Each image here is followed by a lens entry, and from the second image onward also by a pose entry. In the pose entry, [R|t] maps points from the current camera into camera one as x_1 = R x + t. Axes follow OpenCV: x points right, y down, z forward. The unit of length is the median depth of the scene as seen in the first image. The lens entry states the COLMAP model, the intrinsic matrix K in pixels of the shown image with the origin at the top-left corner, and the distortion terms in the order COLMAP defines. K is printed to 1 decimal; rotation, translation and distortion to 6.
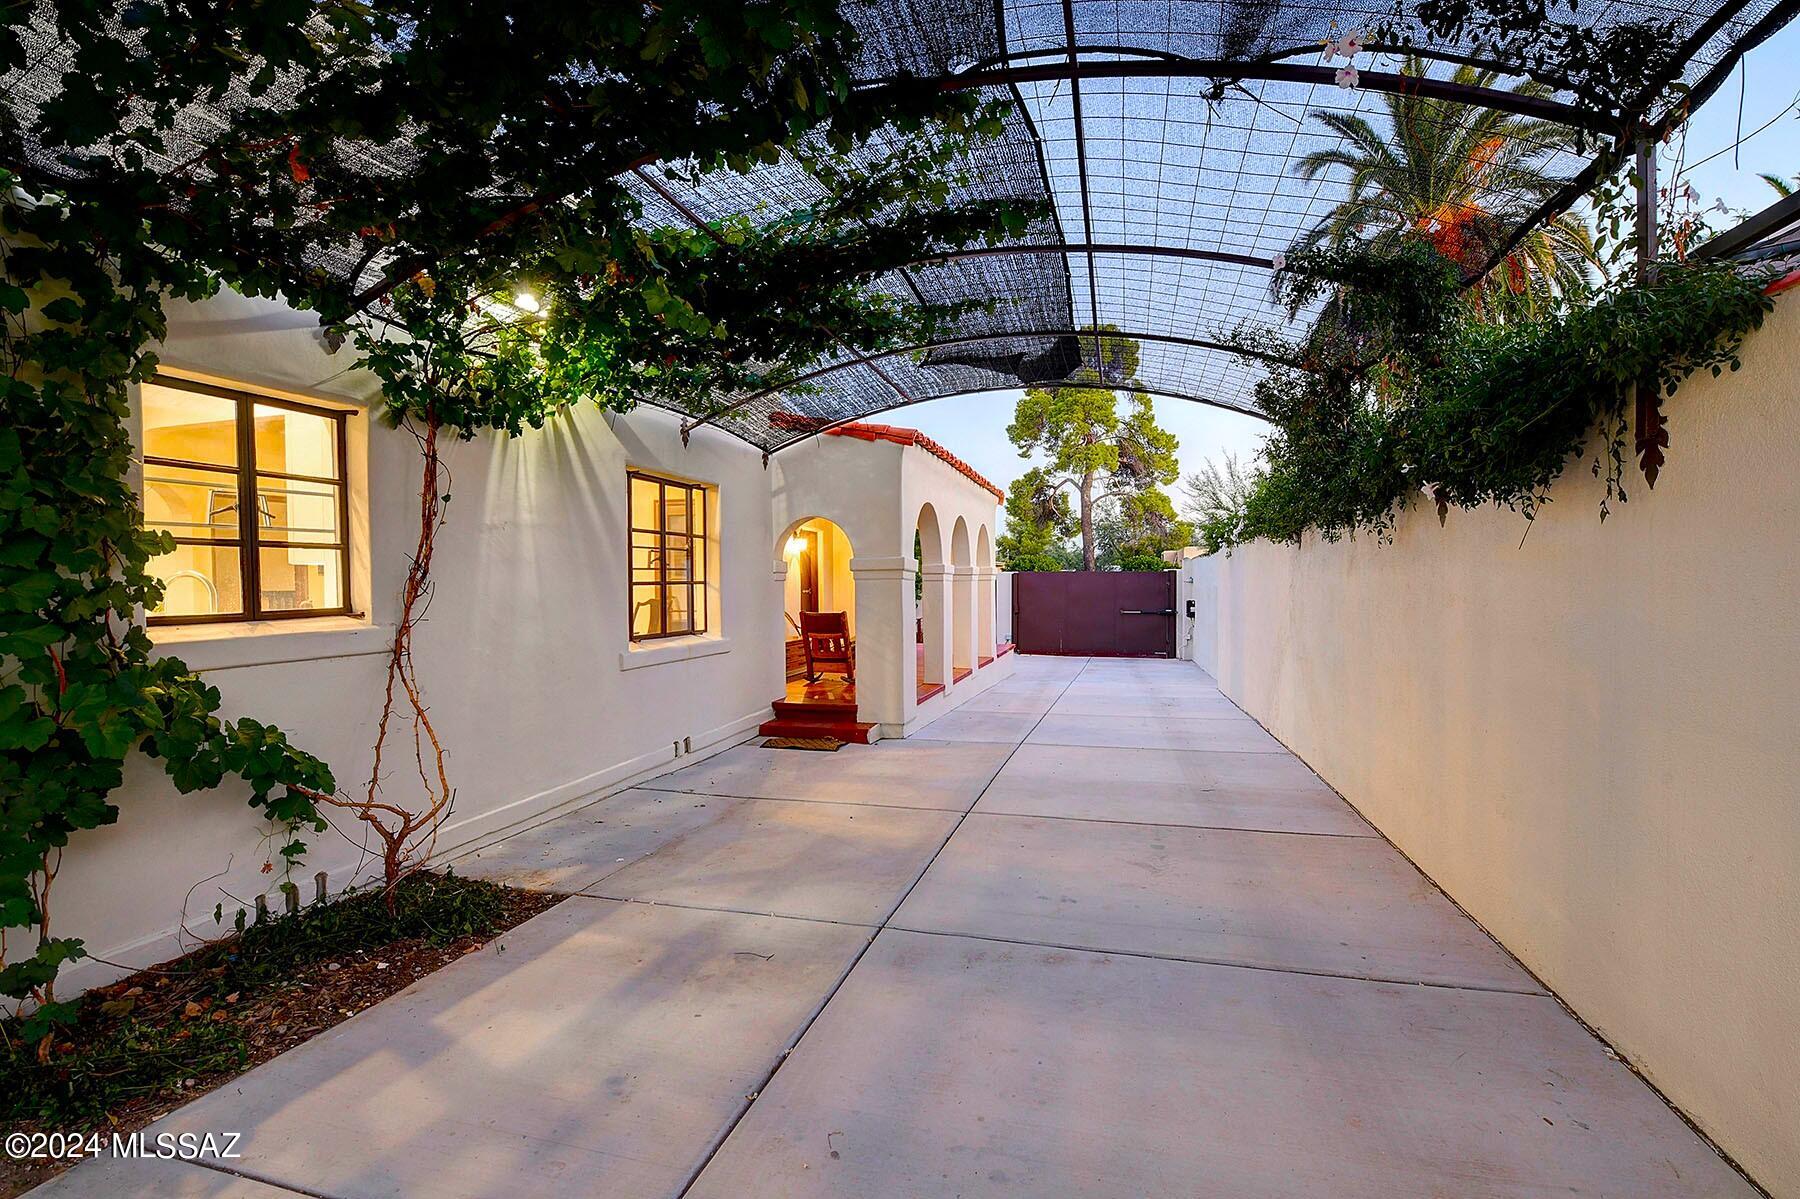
lens RADIAL K [[821.8, 0, 907.7], [0, 821.8, 603.4], [0, 0, 1]] dist [0.000367, -0.000009]
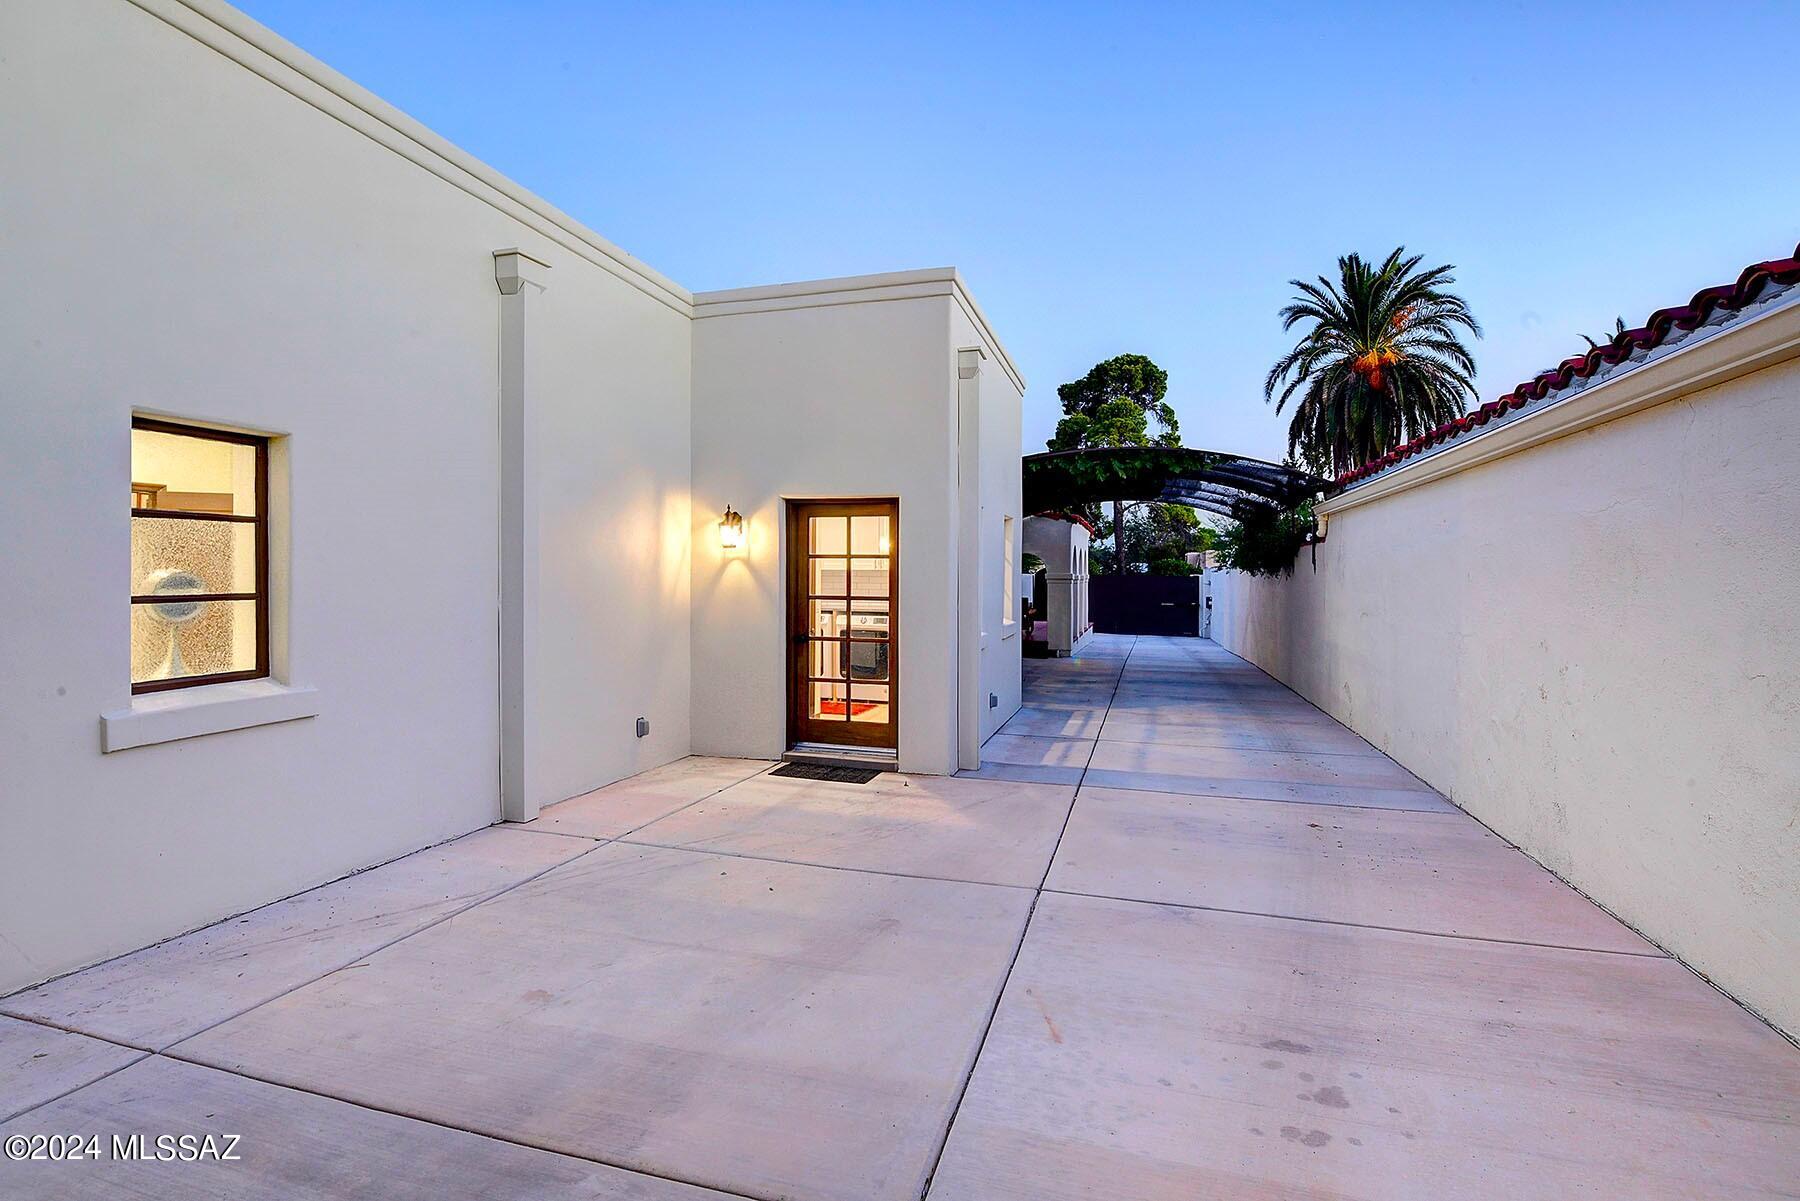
lens RADIAL K [[821.8, 0, 889.5], [0, 821.8, 588.0], [0, 0, 1]] dist [0.000367, -0.000009]
pose [[0.998968, 0.016433, -0.042334, -0.126514], [-0.016841, 0.999815, -0.009297, 0.003042], [0.042173, 0.010000, 0.999060, -0.378693]]
